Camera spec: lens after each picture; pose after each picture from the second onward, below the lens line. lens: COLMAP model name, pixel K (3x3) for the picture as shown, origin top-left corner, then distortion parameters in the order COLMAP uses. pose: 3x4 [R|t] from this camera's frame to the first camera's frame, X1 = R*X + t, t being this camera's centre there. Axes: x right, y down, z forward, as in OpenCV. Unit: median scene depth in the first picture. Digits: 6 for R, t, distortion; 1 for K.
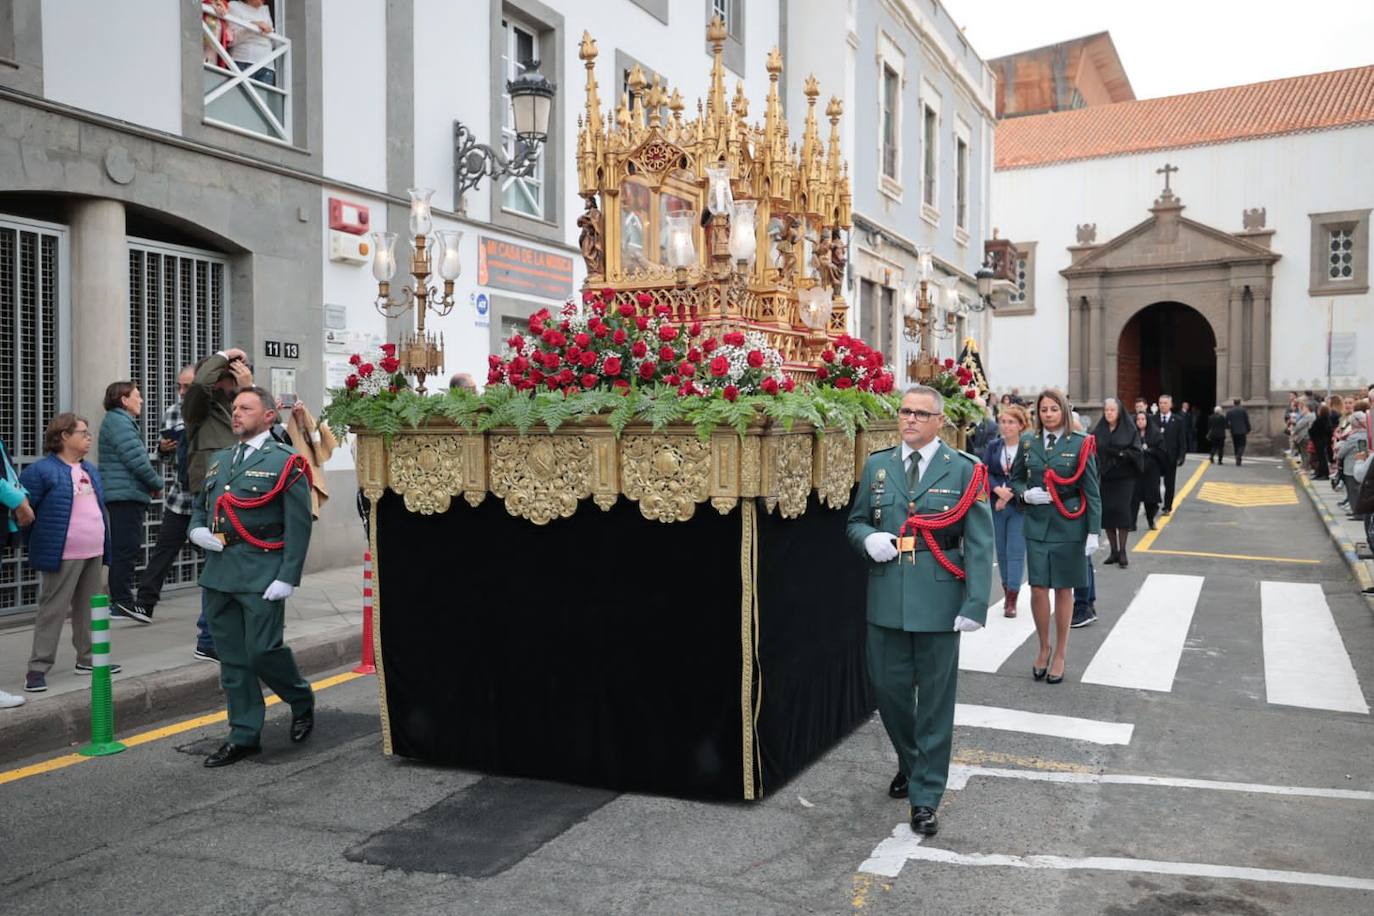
lens RADIAL K [[1310.1, 0, 674.1], [0, 1310.1, 446.3], [0, 0, 1]] dist [0.070833, 0.000000]
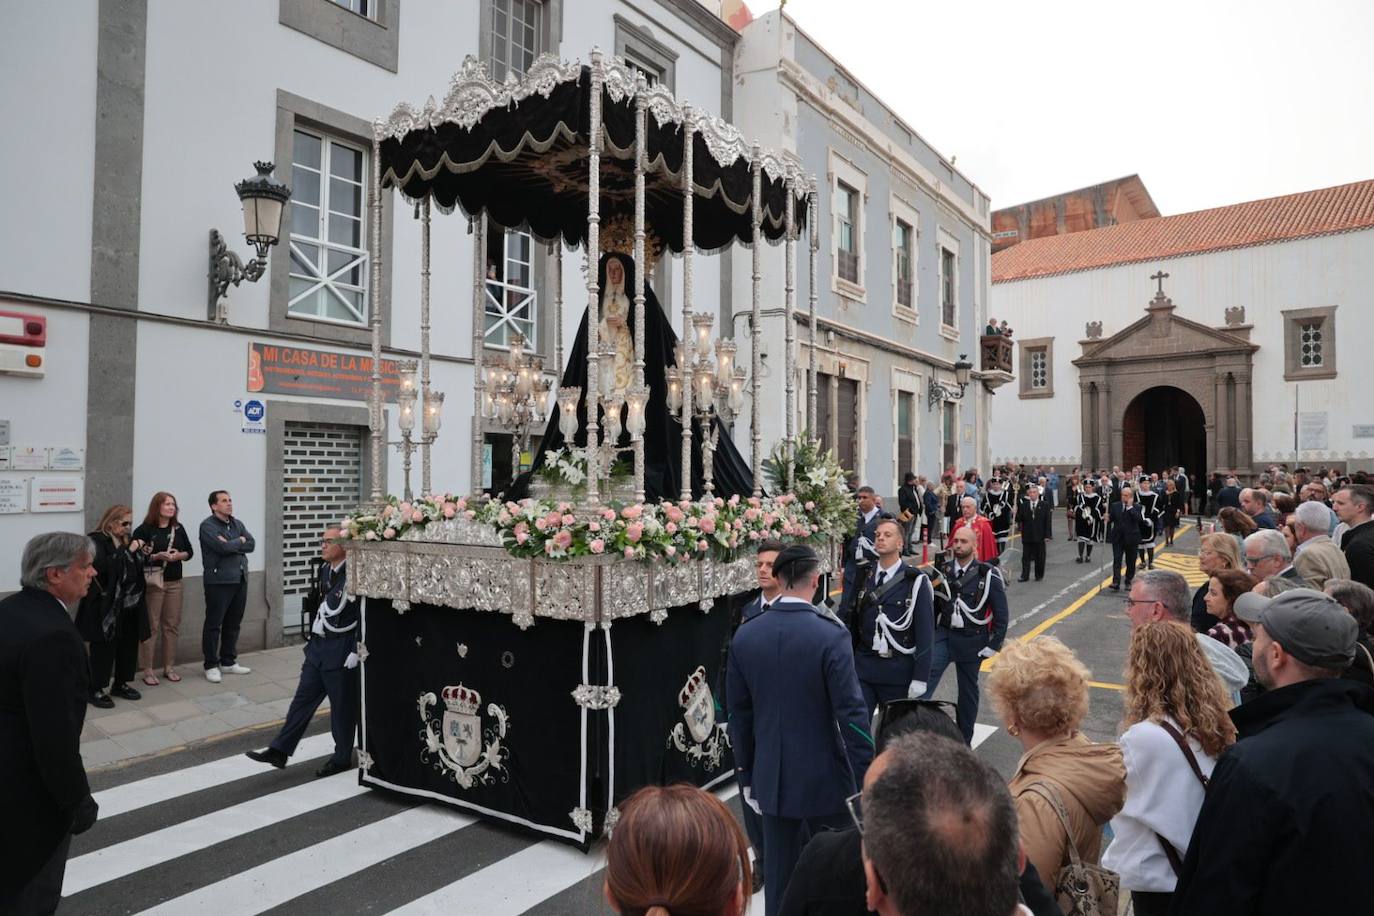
lens RADIAL K [[935.2, 0, 691.3], [0, 935.2, 450.6], [0, 0, 1]] dist [-0.045856, 0.030669]
pose [[0.985761, -0.003331, -0.168120, 0.296448], [-0.003615, 0.999153, -0.040994, -0.050042], [0.168114, 0.041018, 0.984914, 0.362212]]
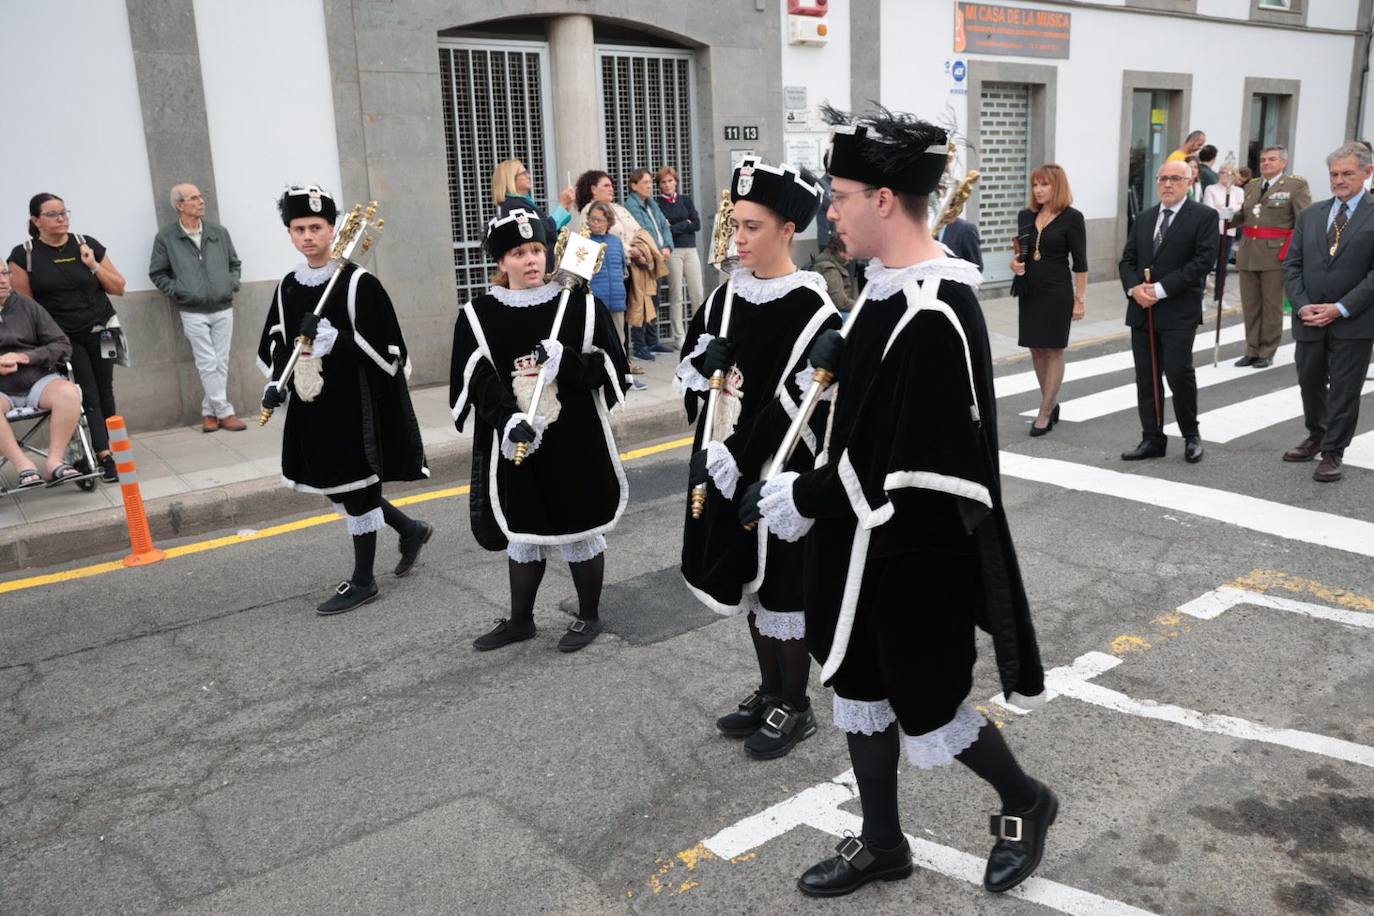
lens RADIAL K [[1119.5, 0, 685.2], [0, 1119.5, 451.8], [0, 0, 1]] dist [-0.055261, 0.085457]
pose [[0.868074, 0.076130, -0.490562, 0.117696], [0.034996, 0.976328, 0.213443, -0.009953], [0.495199, -0.202453, 0.844861, 0.094167]]
